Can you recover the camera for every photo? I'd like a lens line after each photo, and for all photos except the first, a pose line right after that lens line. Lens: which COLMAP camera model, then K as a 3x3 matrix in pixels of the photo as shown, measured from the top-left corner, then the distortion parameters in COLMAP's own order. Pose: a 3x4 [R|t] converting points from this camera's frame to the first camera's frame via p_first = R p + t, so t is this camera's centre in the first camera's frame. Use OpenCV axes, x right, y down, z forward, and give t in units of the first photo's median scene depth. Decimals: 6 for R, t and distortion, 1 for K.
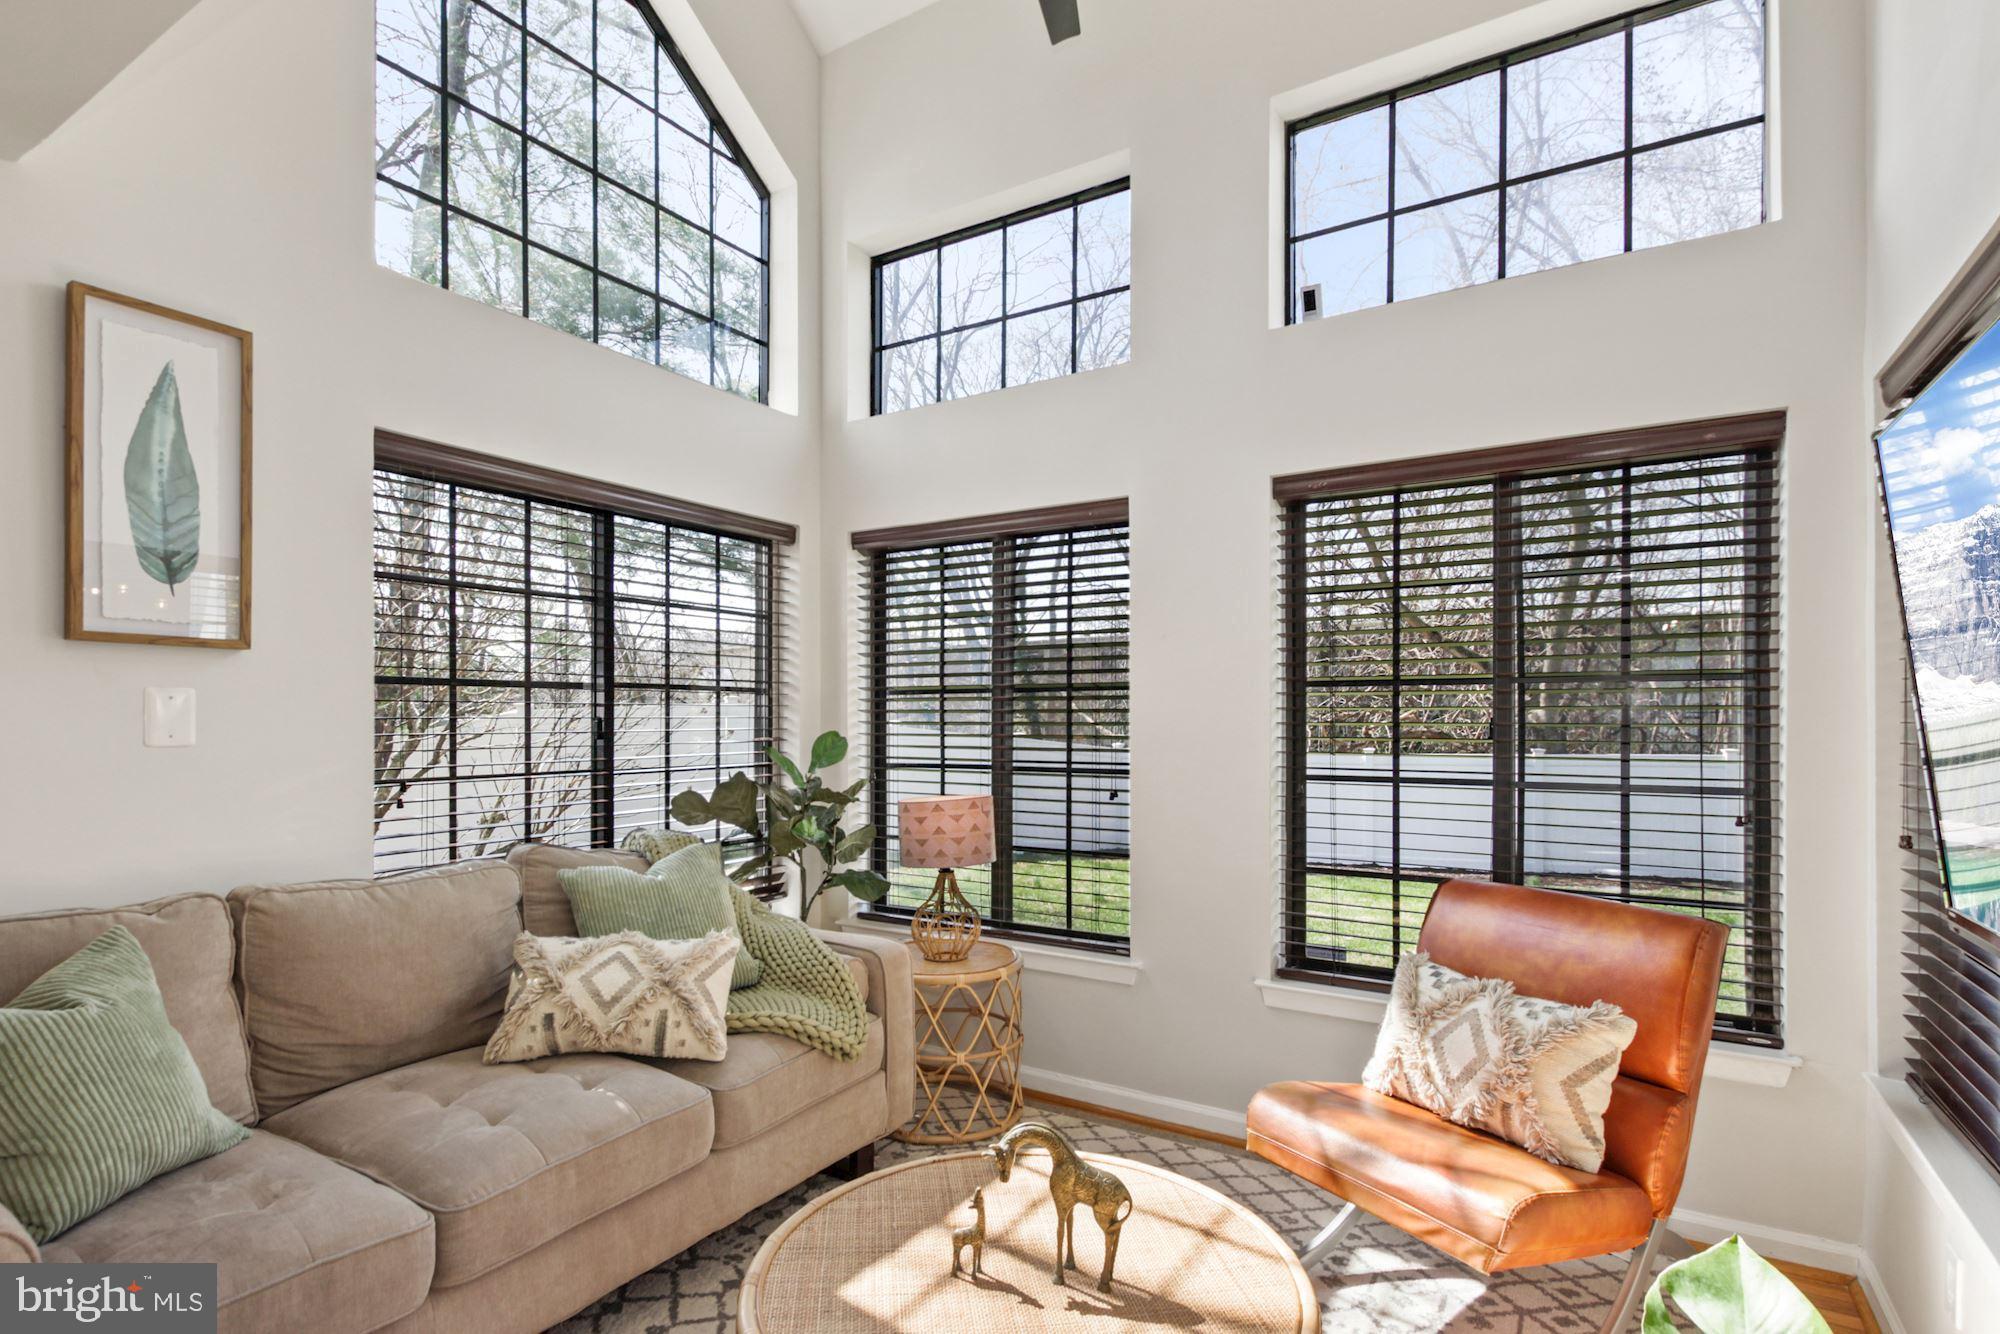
lens RADIAL K [[979.8, 0, 994.7], [0, 979.8, 720.0], [0, 0, 1]] dist [0.006634, 0.000675]
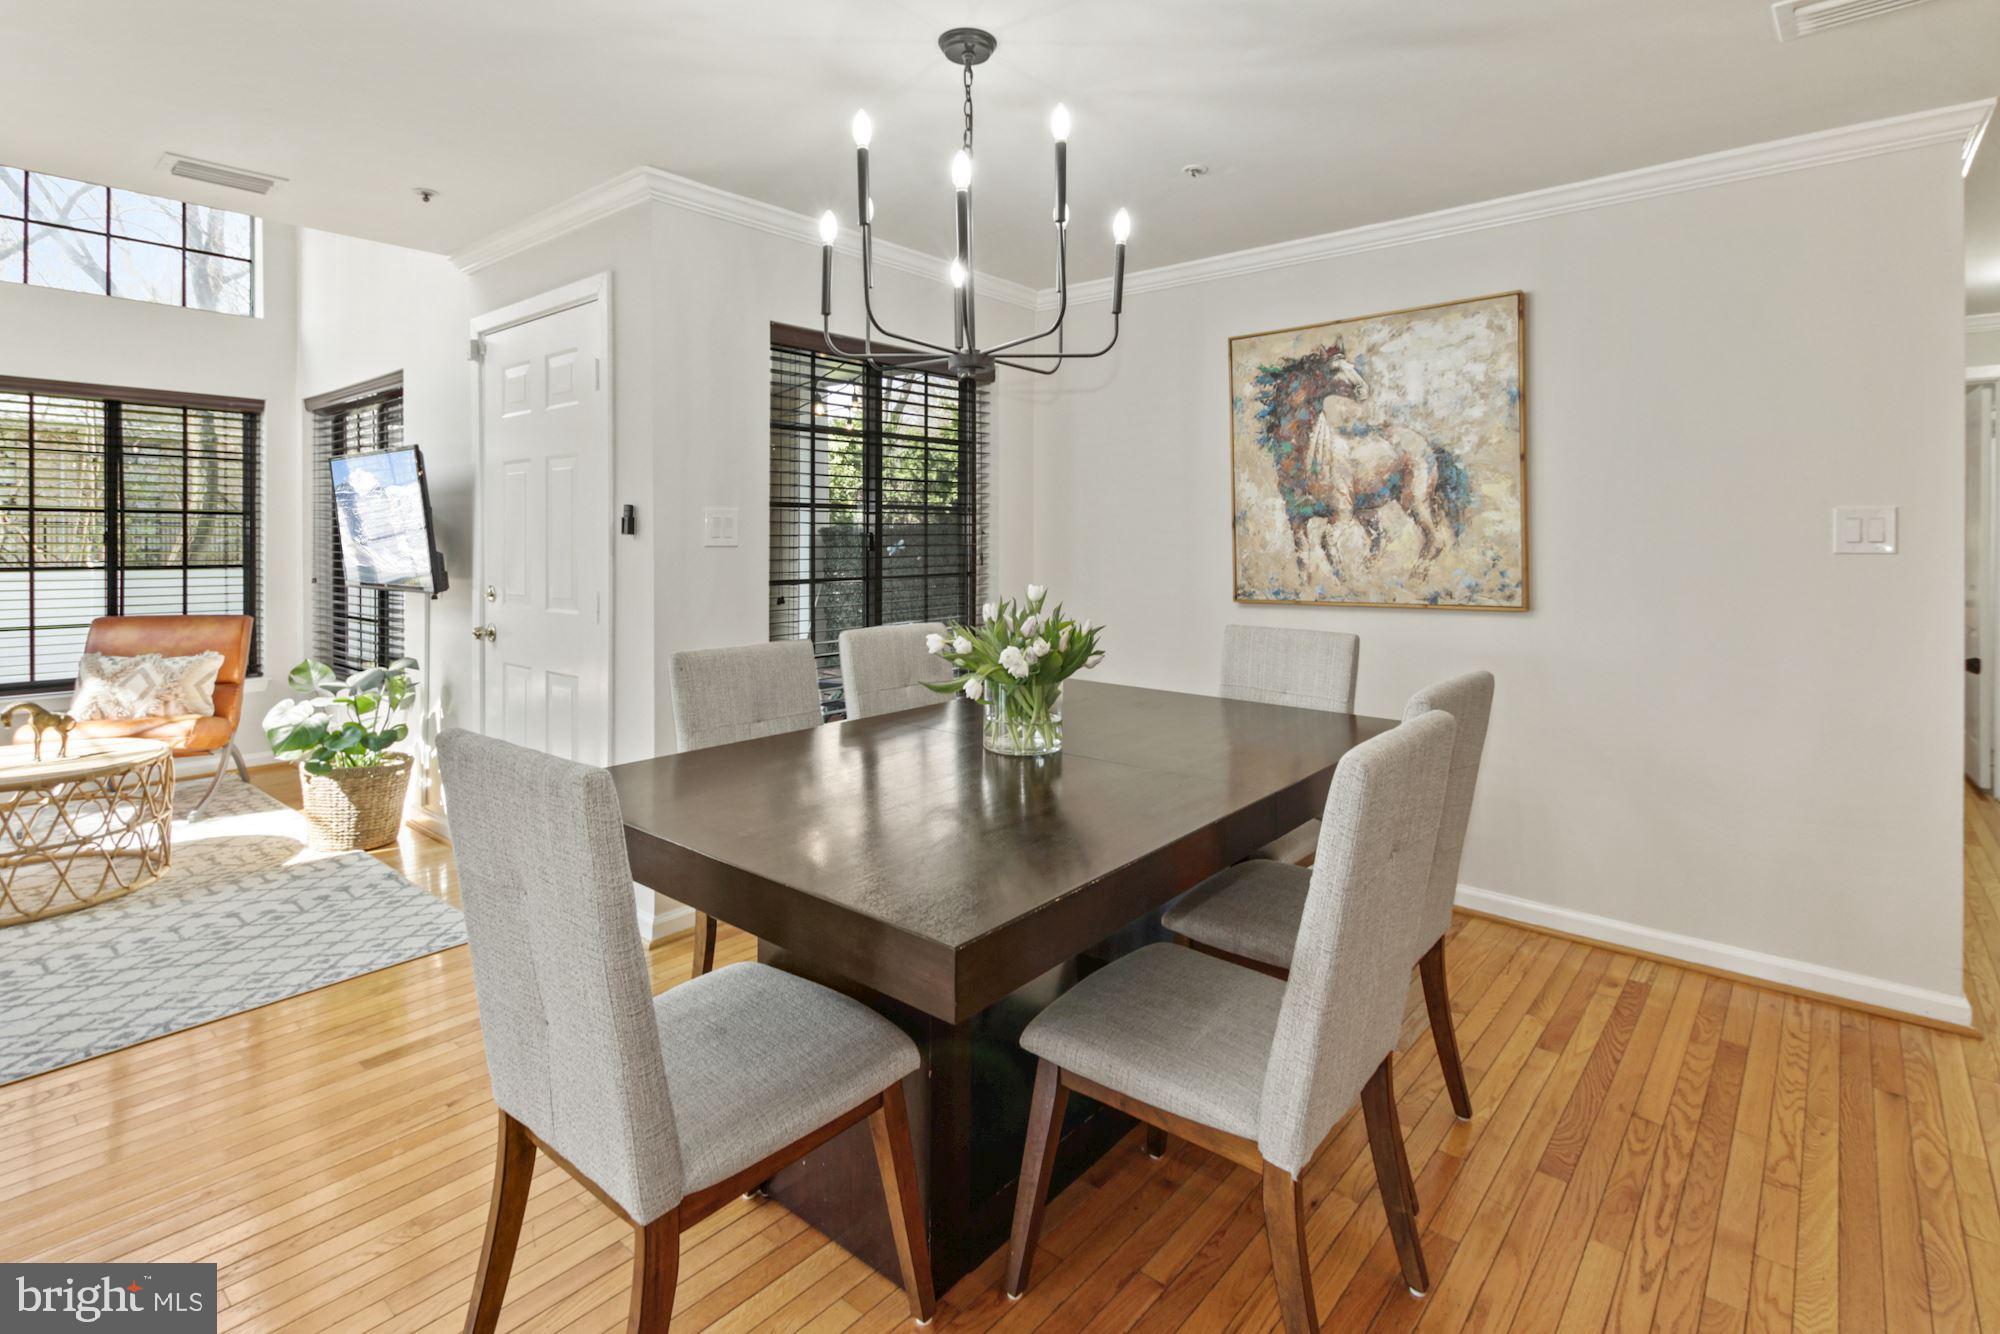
lens RADIAL K [[968.1, 0, 1005.2], [0, 968.1, 544.3], [0, 0, 1]] dist [0.002706, 0.000184]
pose [[0.144167, -0.003597, 0.989547, -1.219826], [-0.001505, 0.999991, 0.003854, 0.013423], [-0.989552, -0.002045, 0.144160, -1.067314]]
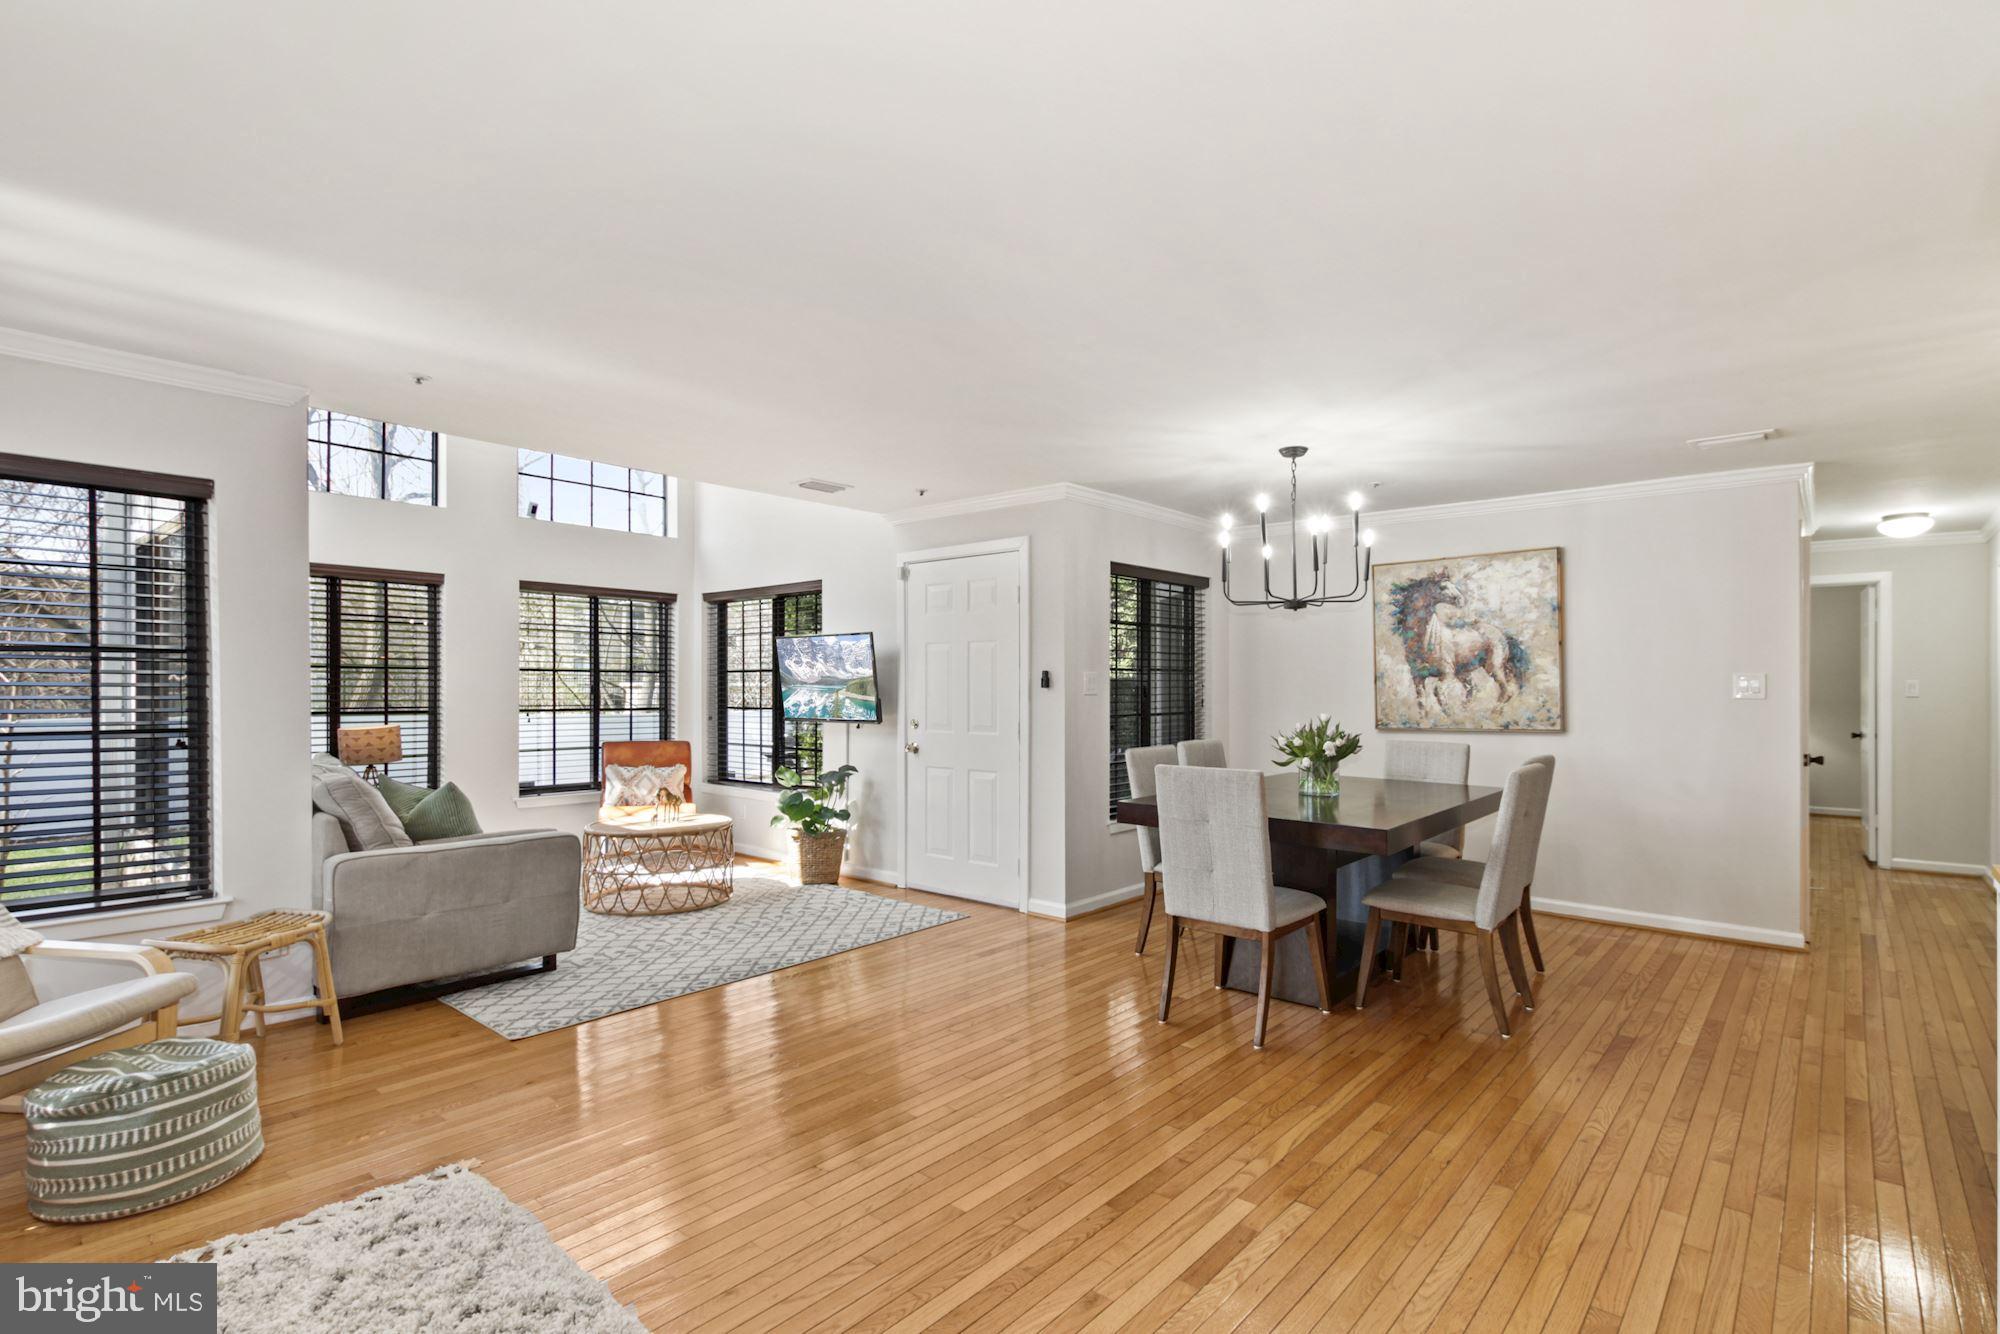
lens RADIAL K [[952.7, 0, 1003.7], [0, 952.7, 683.7], [0, 0, 1]] dist [0.002273, -0.000115]
pose [[0.157934, 0.007084, 0.987424, -2.258158], [-0.001789, 0.999975, -0.006888, 0.012053], [-0.987448, -0.000679, 0.157942, -0.624321]]
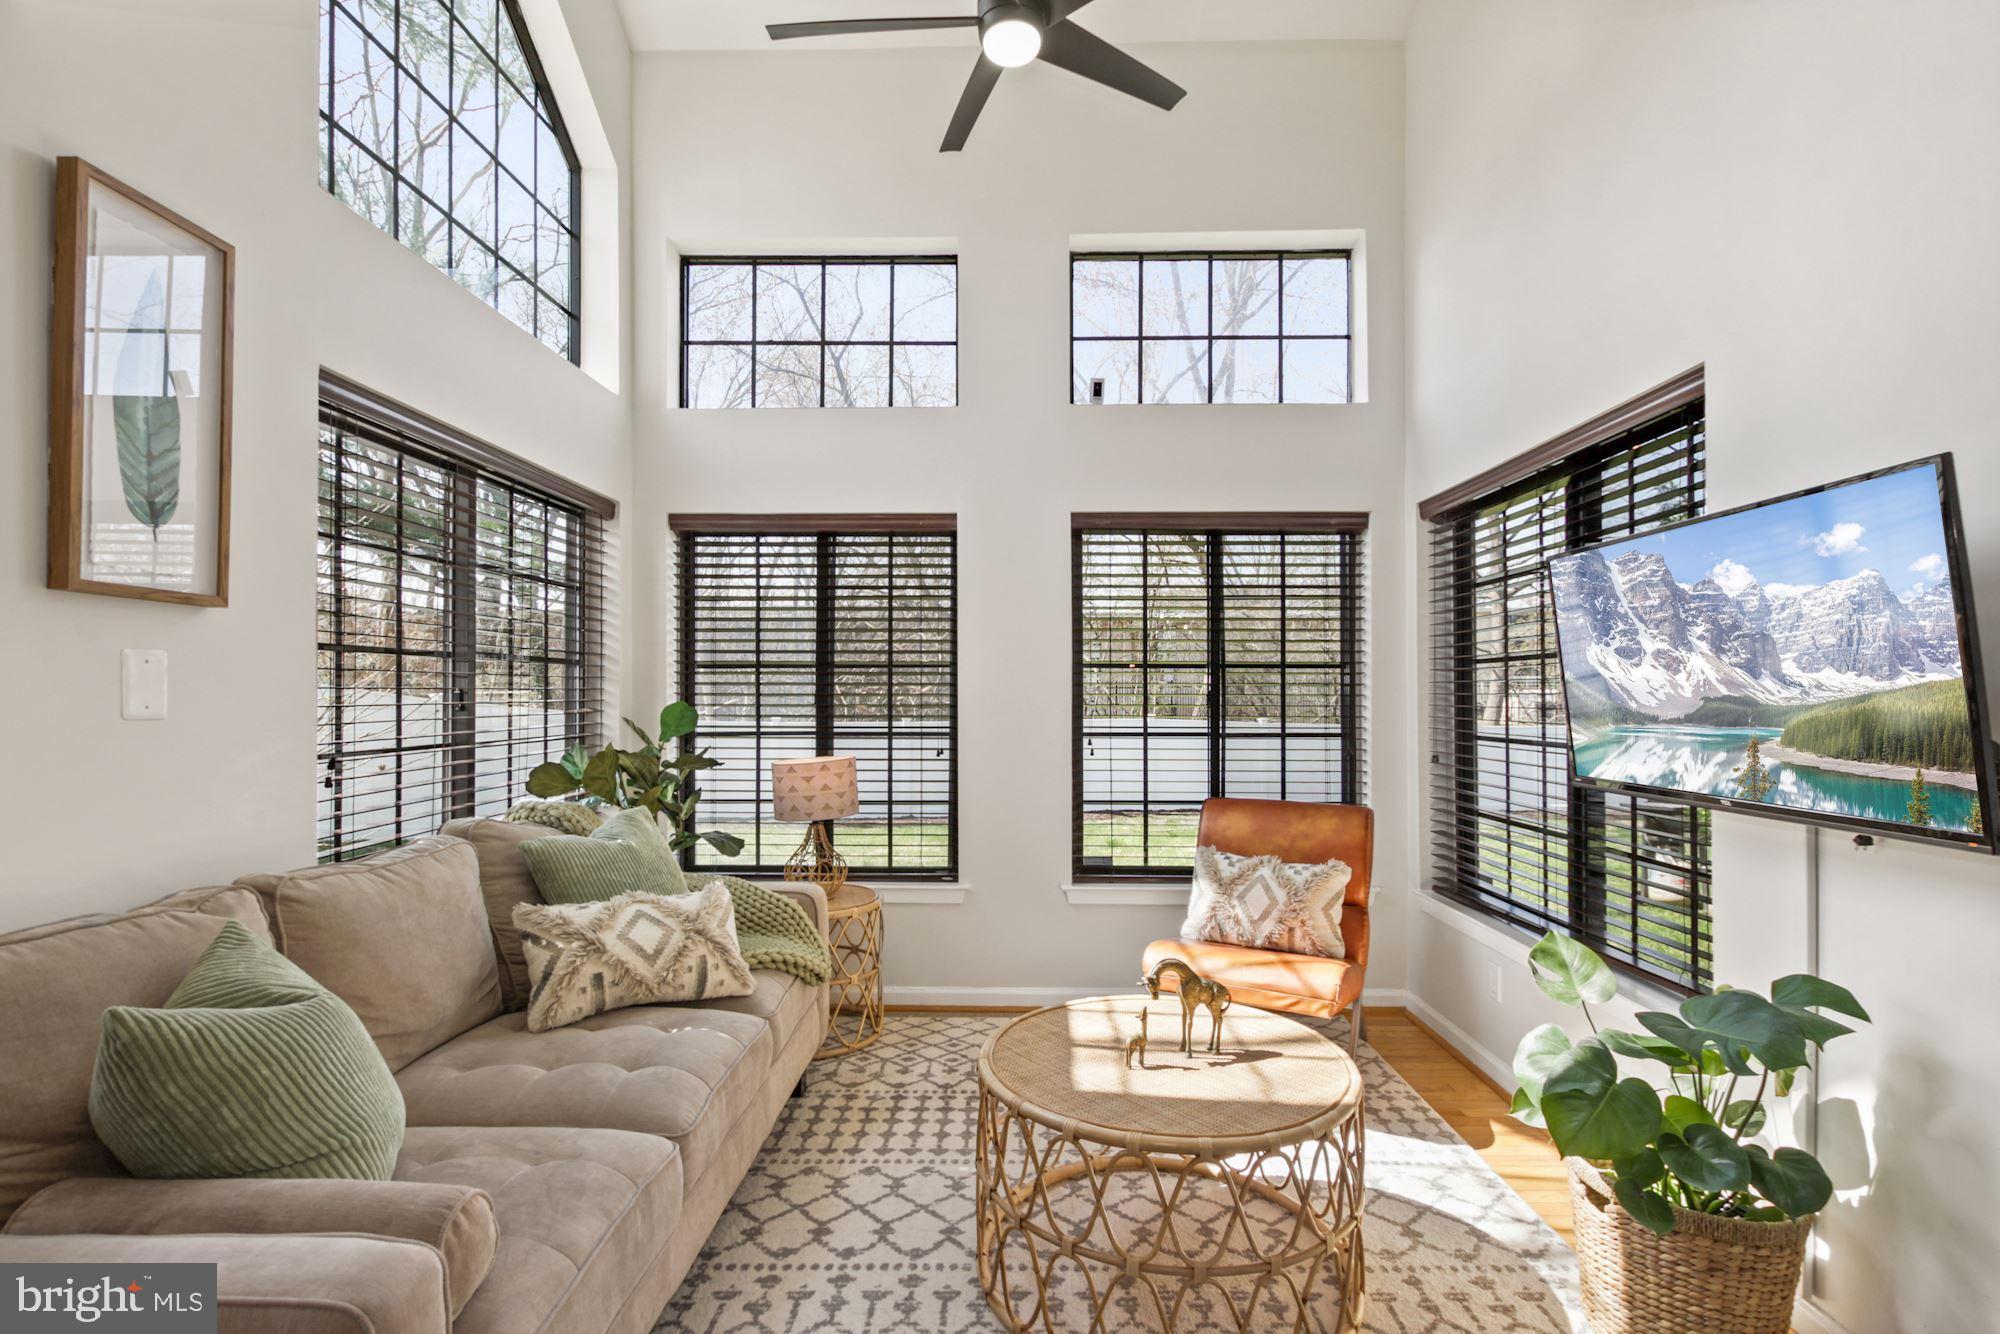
lens RADIAL K [[919.1, 0, 1006.8], [0, 919.1, 686.9], [0, 0, 1]] dist [0.003379, -0.000417]
pose [[0.857575, 0.005275, 0.514331, -0.572558], [-0.001277, 0.999966, -0.008127, 0.004218], [-0.514357, 0.006312, 0.857553, -0.054472]]
